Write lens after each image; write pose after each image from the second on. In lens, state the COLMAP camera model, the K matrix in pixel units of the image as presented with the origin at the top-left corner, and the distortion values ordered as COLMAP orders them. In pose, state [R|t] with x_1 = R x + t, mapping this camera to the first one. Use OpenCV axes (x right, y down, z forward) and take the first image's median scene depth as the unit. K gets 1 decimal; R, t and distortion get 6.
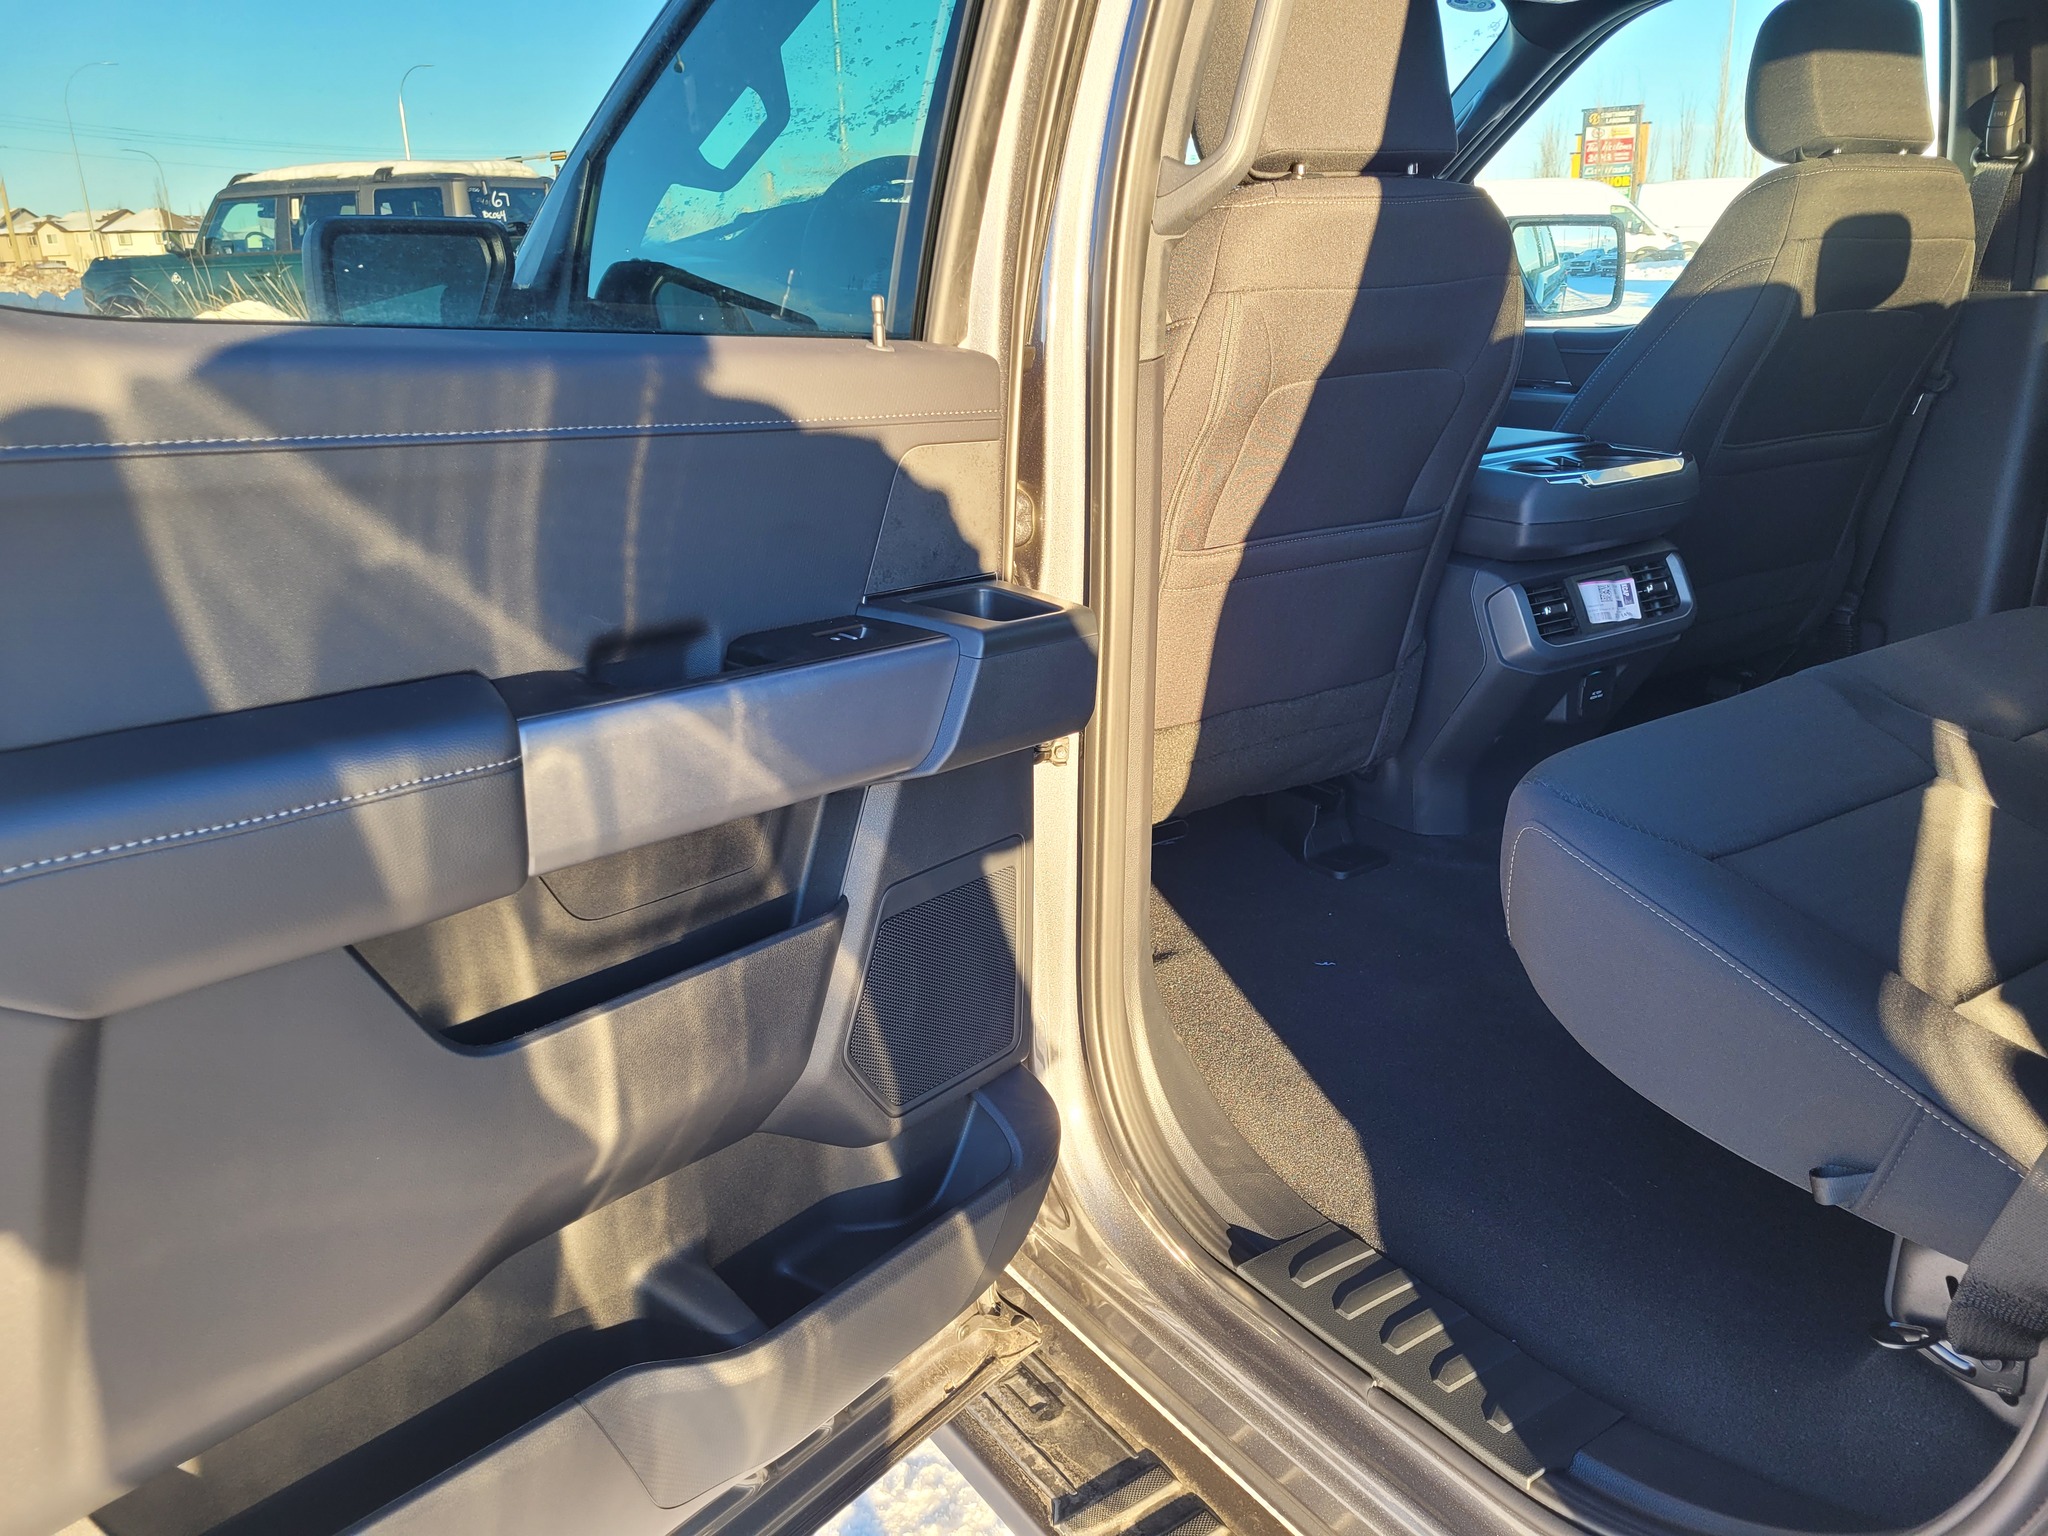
lens RADIAL K [[1519.1, 0, 1024.0], [0, 1519.1, 768.0], [0, 0, 1]] dist [0.008361, -0.006029]
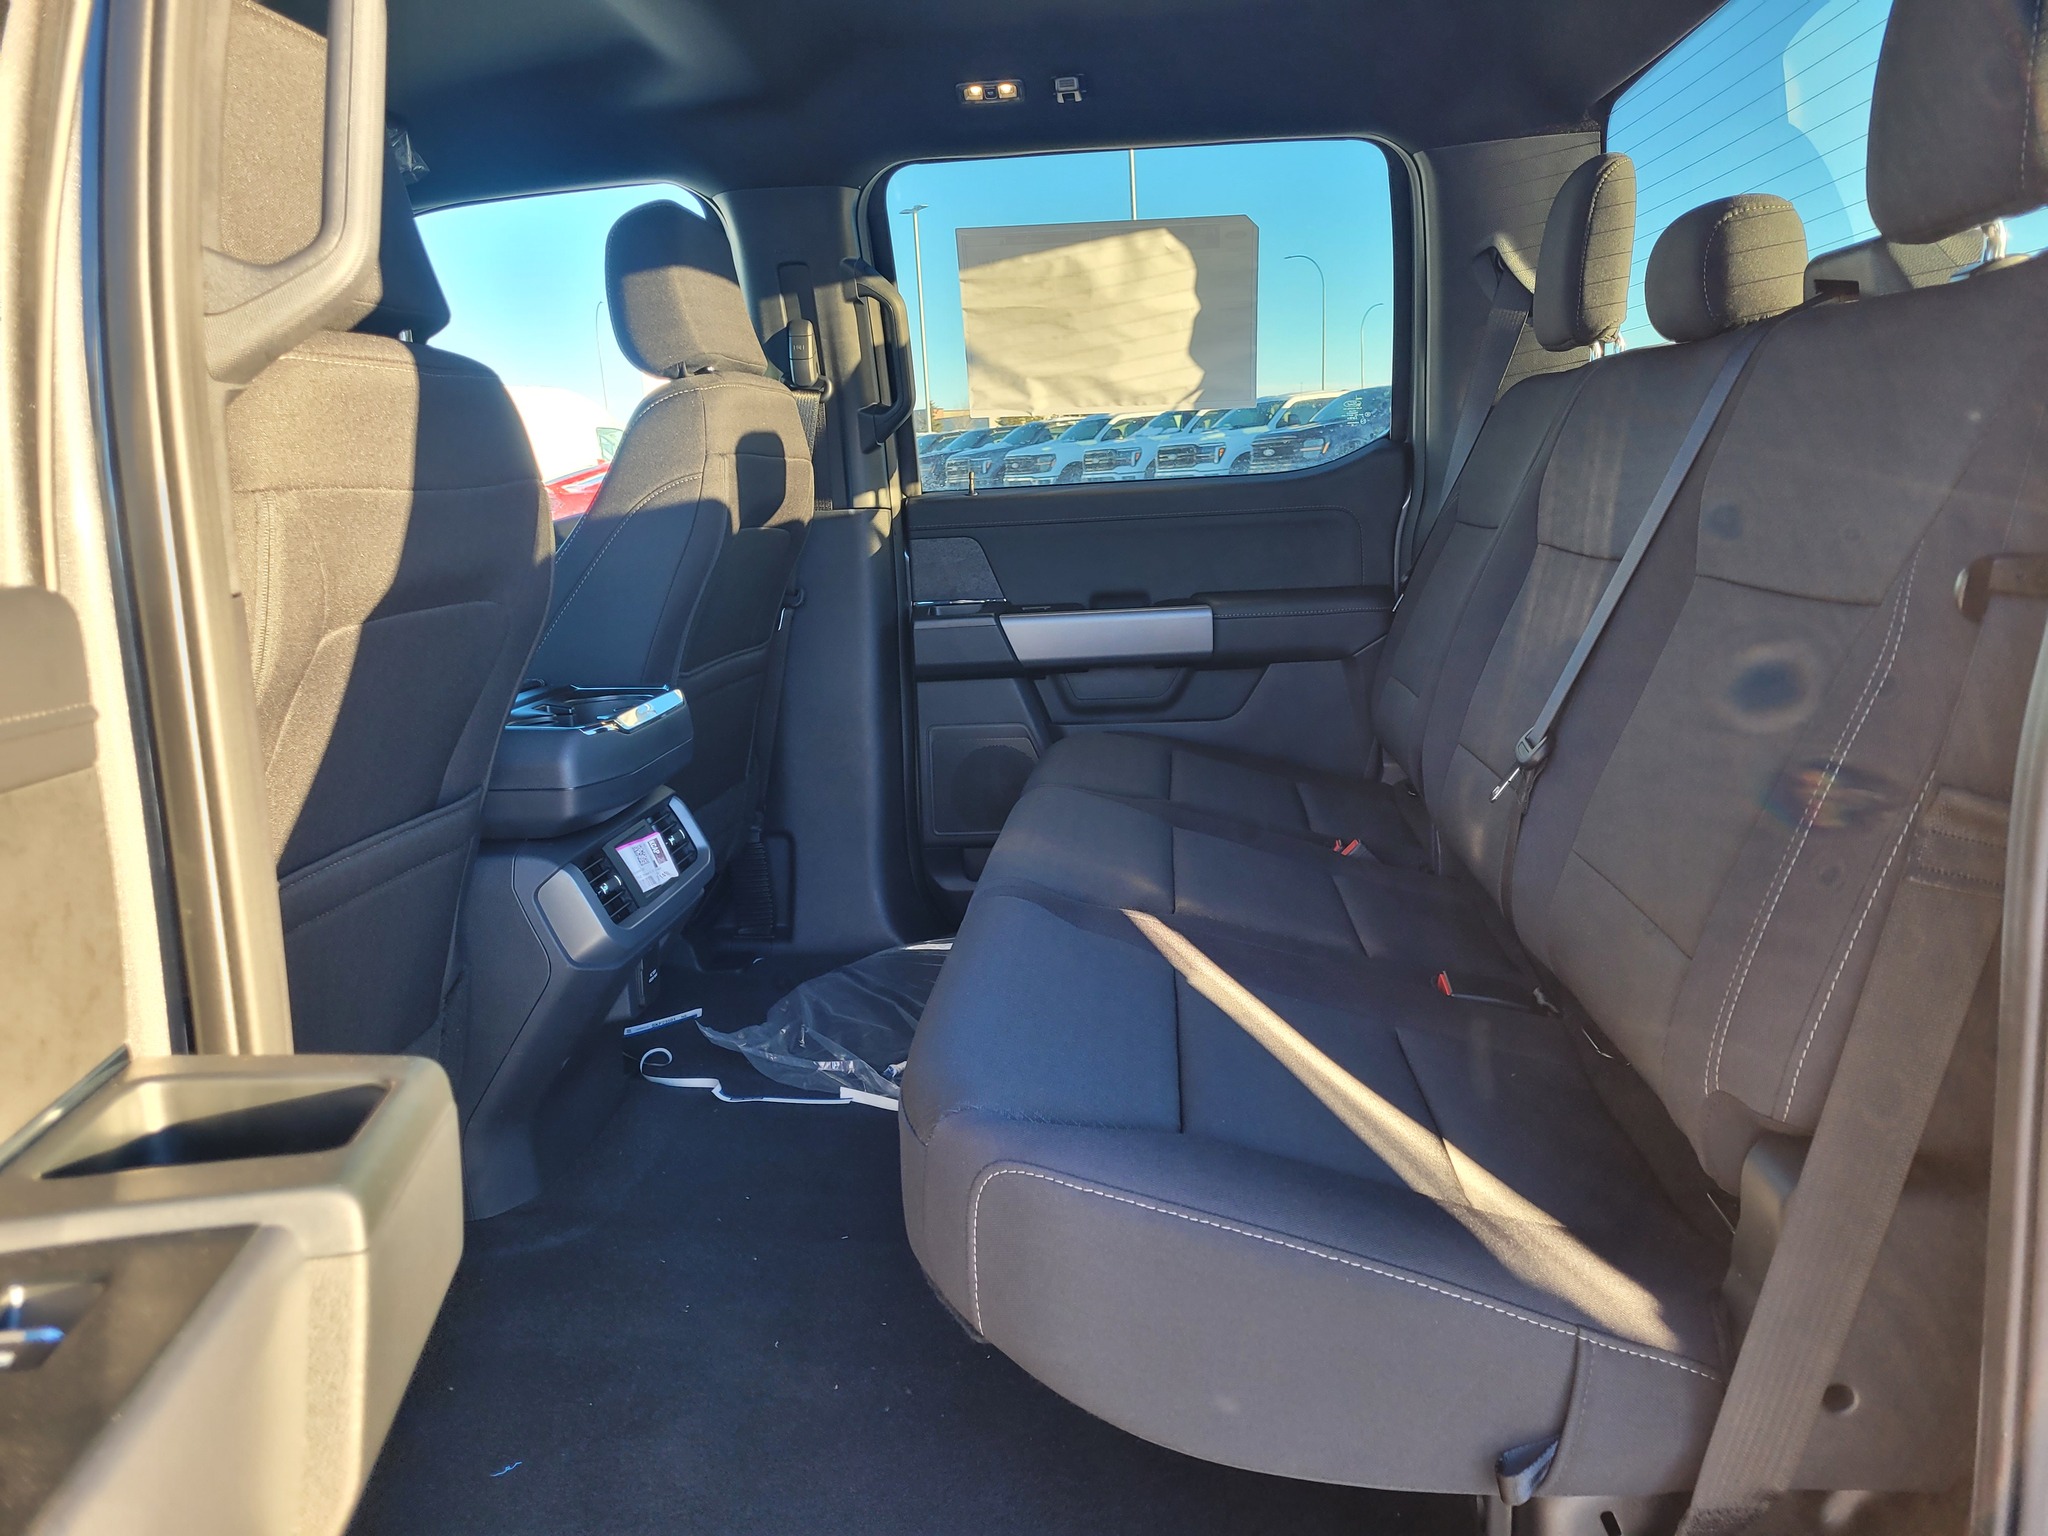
lens RADIAL K [[1519.1, 0, 1024.0], [0, 1519.1, 768.0], [0, 0, 1]] dist [0.008361, -0.006029]
pose [[0.613318, -0.145052, 0.776403, -0.130877], [0.272476, 0.961503, -0.035609, -0.073772], [-0.741349, 0.233391, 0.629230, 0.307226]]
